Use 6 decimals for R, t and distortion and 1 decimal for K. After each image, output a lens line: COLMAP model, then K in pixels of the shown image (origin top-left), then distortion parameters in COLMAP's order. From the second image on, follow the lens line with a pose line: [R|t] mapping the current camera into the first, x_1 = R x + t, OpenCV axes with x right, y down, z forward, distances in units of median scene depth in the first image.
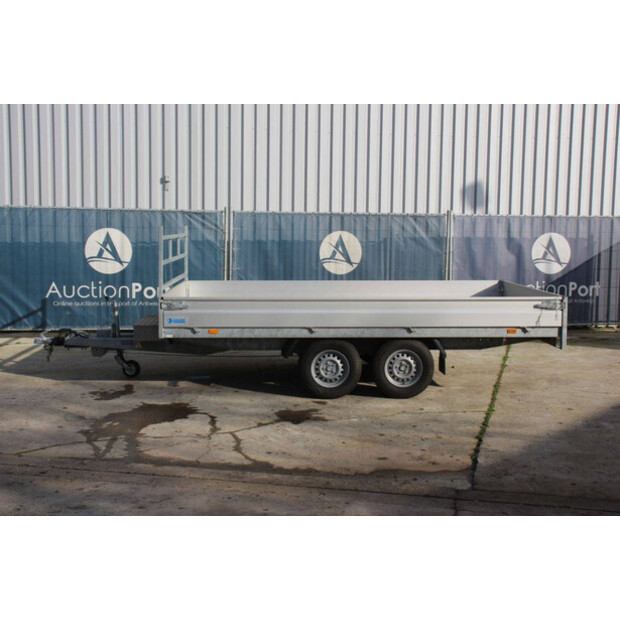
lens RADIAL K [[618.0, 0, 310.0], [0, 618.0, 310.0], [0, 0, 1]] dist [0.068176, 0.002064]
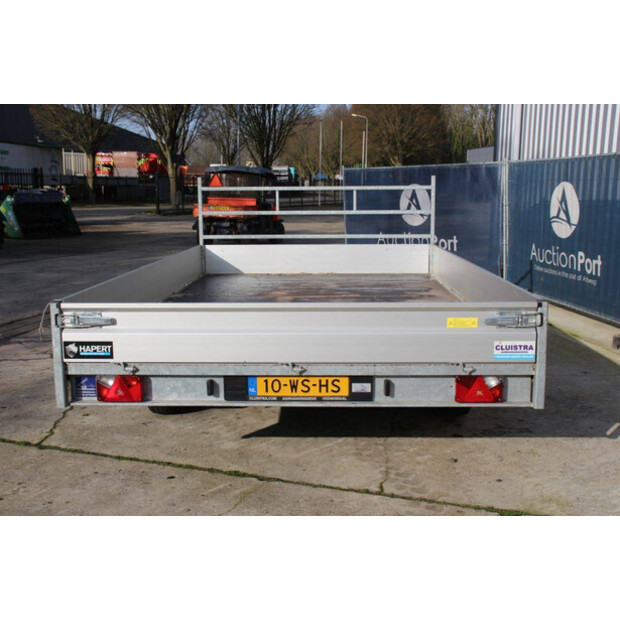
lens RADIAL K [[725.9, 0, 310.0], [0, 725.9, 310.0], [0, 0, 1]] dist [0.004119, 0.031501]
pose [[-0.022637, 0.160860, -0.986718, 0.620363], [-0.104871, 0.981143, 0.162357, -0.082052], [0.994228, 0.107153, -0.005340, 0.655271]]
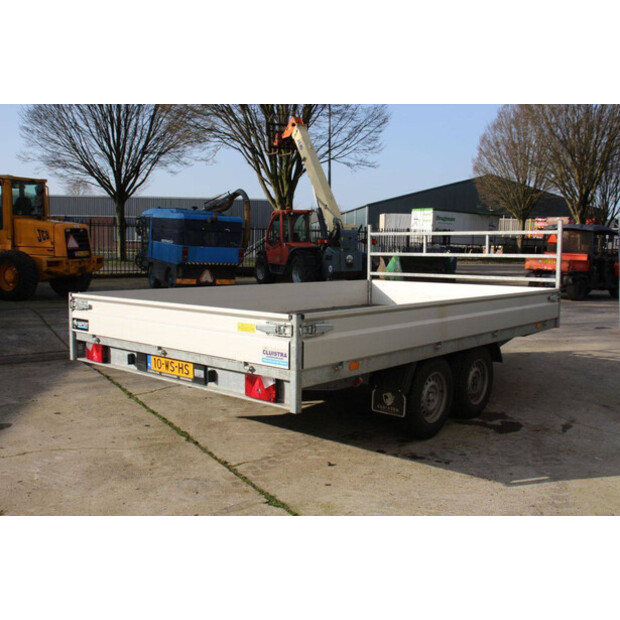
lens RADIAL K [[623.8, 0, 310.0], [0, 623.8, 310.0], [0, 0, 1]] dist [-0.050056, 0.017421]
pose [[-0.647797, 0.064191, -0.759104, 0.512341], [-0.093991, 0.982096, 0.163257, -0.099504], [0.755992, 0.177107, -0.630166, 1.000855]]
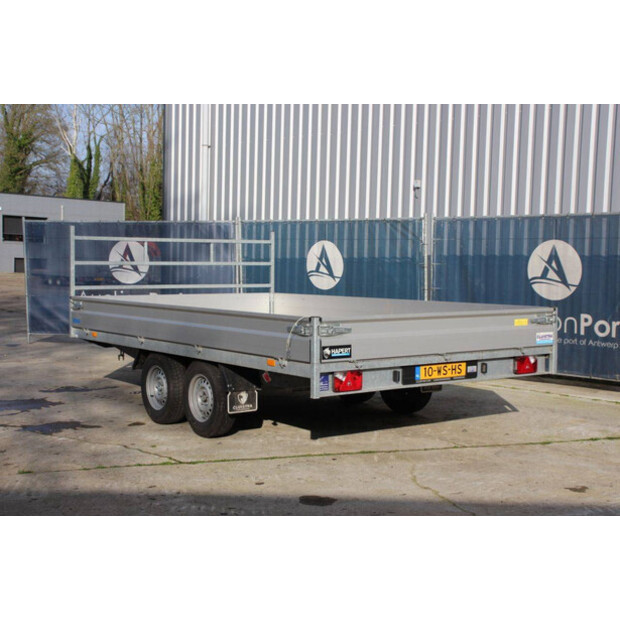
lens RADIAL K [[943.6, 0, 310.0], [0, 943.6, 310.0], [0, 0, 1]] dist [0.157002, -0.051050]
pose [[0.603473, 0.047038, -0.795994, 0.768688], [-0.094346, 0.995458, -0.012702, -0.006282], [0.791782, 0.082764, 0.605171, 0.116872]]
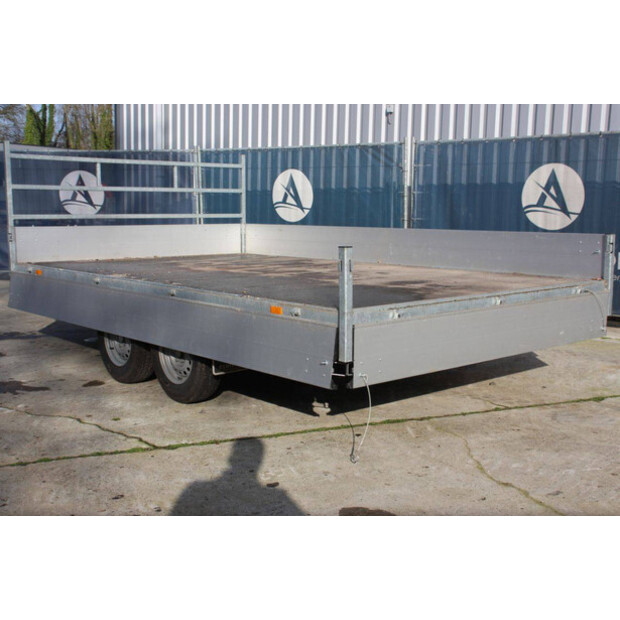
lens RADIAL K [[801.9, 0, 310.0], [0, 801.9, 310.0], [0, 0, 1]] dist [0.016335, 0.104814]
pose [[0.667934, 0.100125, -0.737454, 0.526356], [-0.085510, 0.994671, 0.057599, -0.000478], [0.739292, 0.024587, 0.672936, 0.242853]]
